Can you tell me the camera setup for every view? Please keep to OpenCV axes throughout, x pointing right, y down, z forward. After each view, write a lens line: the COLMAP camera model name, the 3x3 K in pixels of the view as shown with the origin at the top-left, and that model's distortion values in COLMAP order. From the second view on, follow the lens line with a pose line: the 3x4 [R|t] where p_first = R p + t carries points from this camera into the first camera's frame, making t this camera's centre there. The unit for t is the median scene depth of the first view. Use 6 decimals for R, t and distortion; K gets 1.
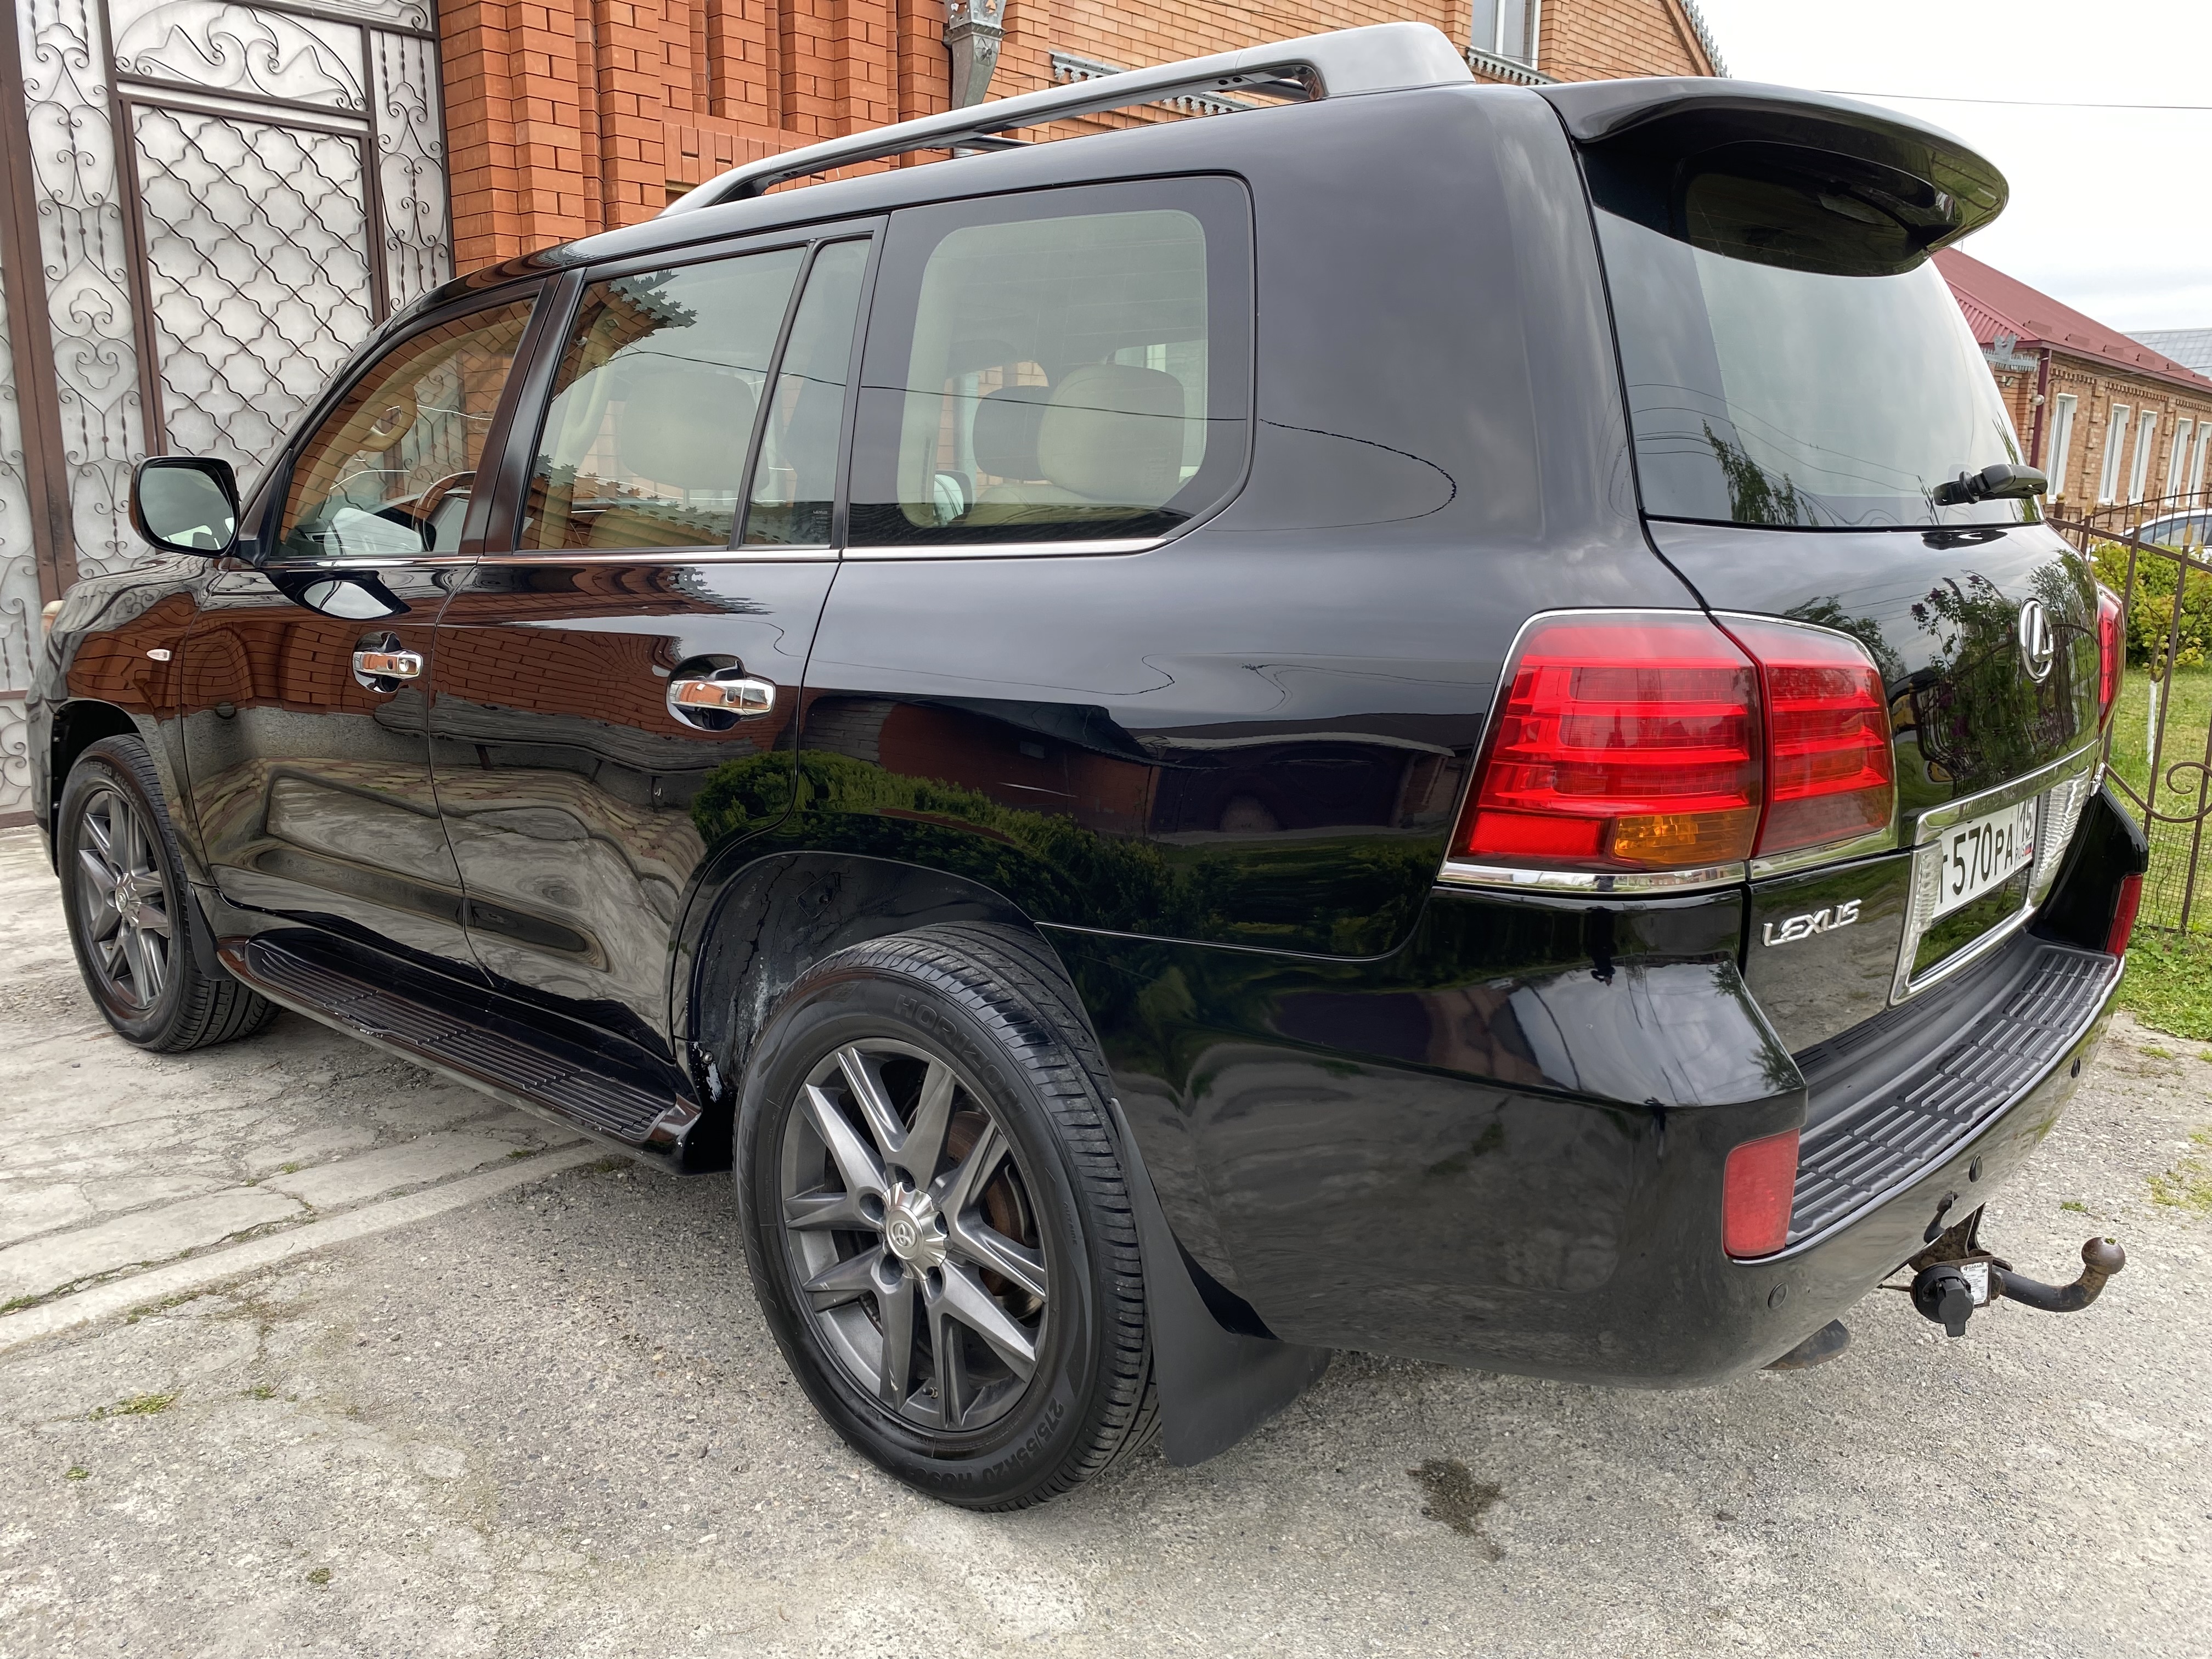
lens RADIAL K [[1699.6, 0, 1106.0], [0, 1699.6, 829.5], [0, 0, 1]] dist [0.007330, -0.009071]
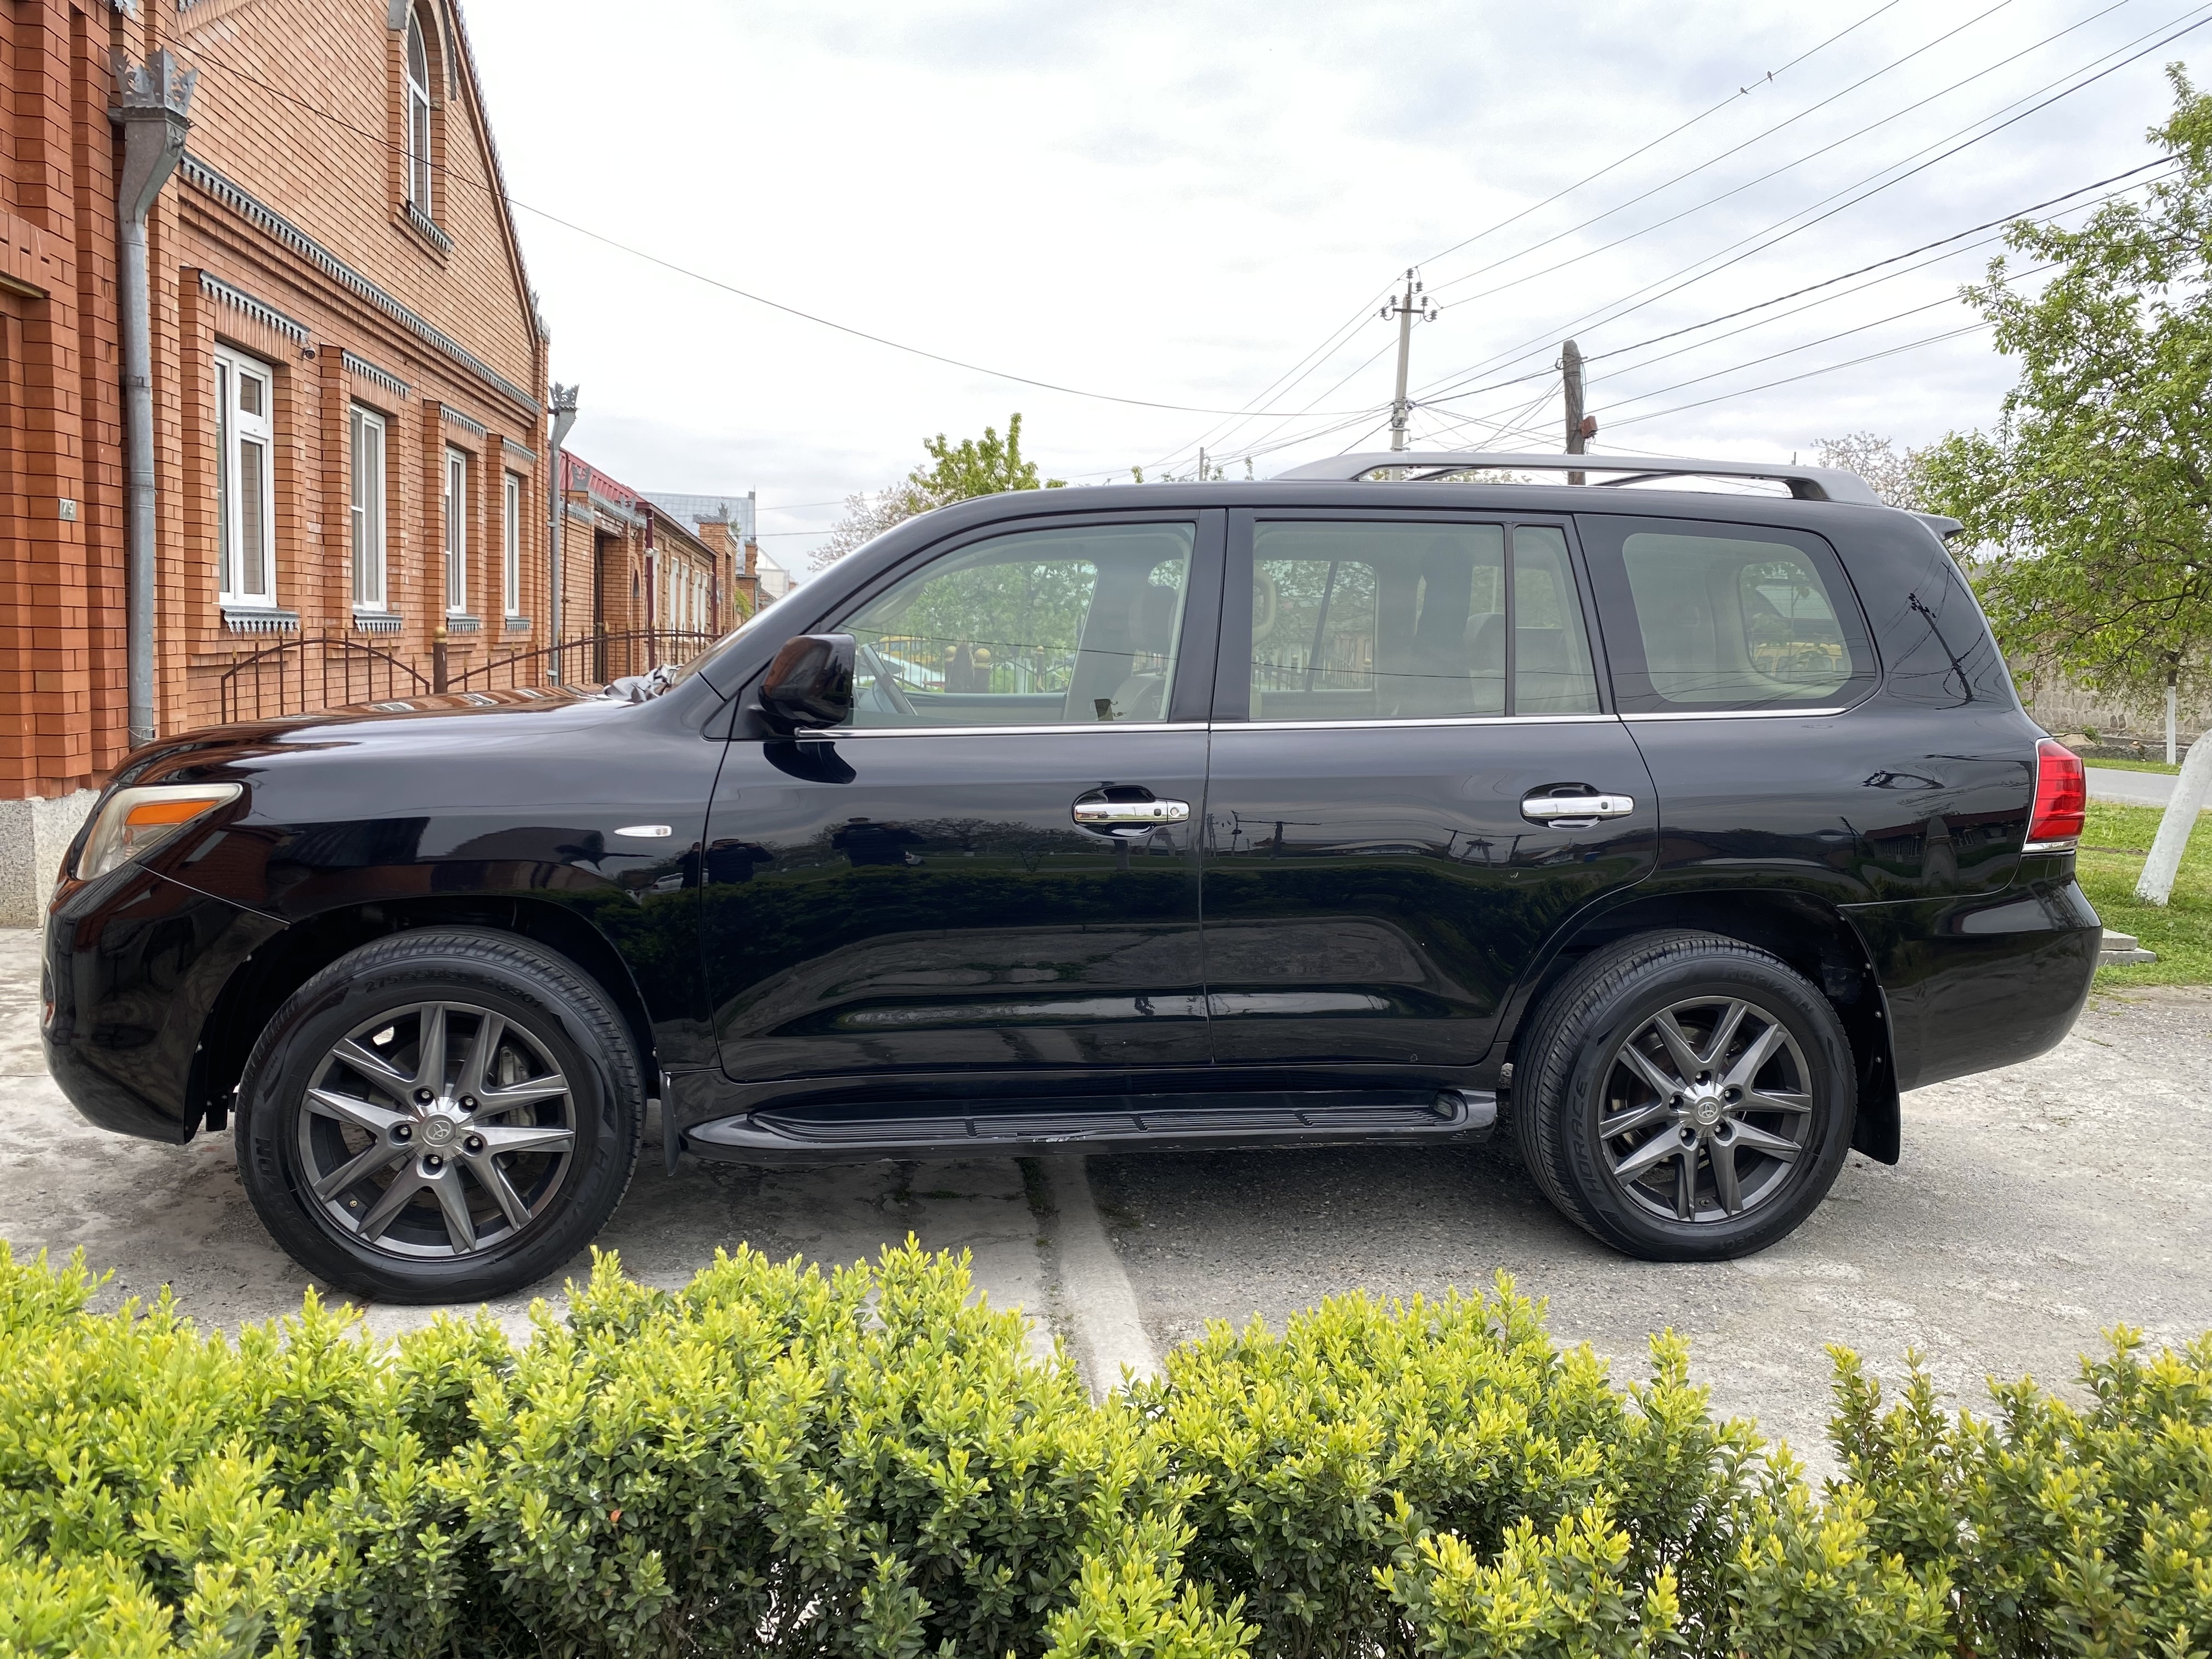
lens RADIAL K [[1680.3, 0, 1099.2], [0, 1680.3, 845.2], [0, 0, 1]] dist [0.015172, -0.007418]
pose [[0.631511, -0.078824, 0.771350, -0.957674], [0.124667, 0.992198, -0.000674, -0.055436], [-0.765279, 0.096587, 0.636411, 0.190102]]
